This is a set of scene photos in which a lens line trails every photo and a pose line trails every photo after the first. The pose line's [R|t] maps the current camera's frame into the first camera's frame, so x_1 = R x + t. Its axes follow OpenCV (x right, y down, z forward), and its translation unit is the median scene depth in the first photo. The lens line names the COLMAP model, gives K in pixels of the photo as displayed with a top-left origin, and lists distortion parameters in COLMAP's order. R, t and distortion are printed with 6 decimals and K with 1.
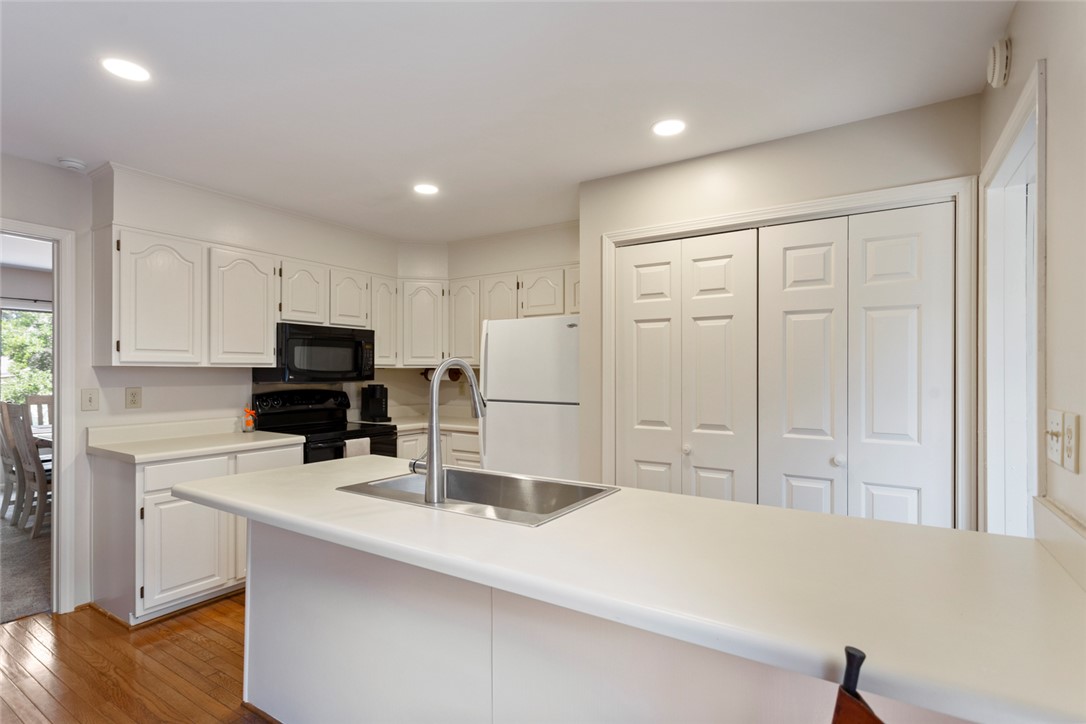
lens RADIAL K [[533.5, 0, 541.1], [0, 533.5, 367.5], [0, 0, 1]] dist [0.024010, 0.000260]
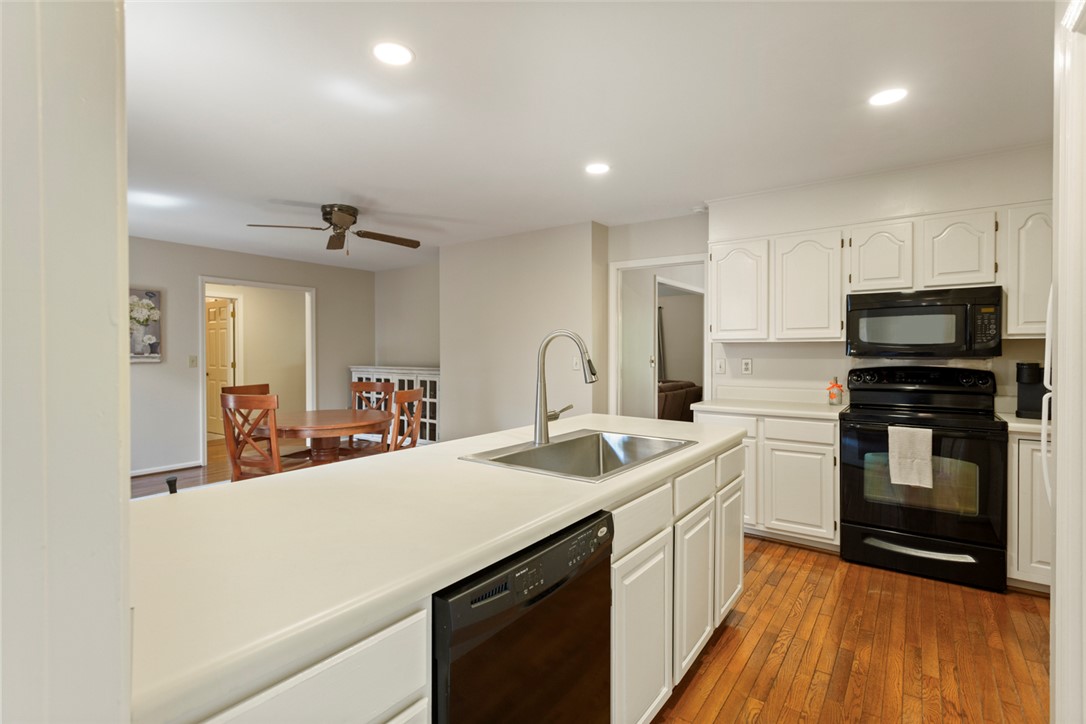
lens RADIAL K [[533.5, 0, 544.6], [0, 533.5, 361.0], [0, 0, 1]] dist [0.024010, 0.000260]
pose [[-0.042588, 0.024353, -0.998796, 0.587299], [0.013385, 0.999627, 0.023803, 0.005780], [0.999003, -0.012355, -0.042898, 0.575936]]
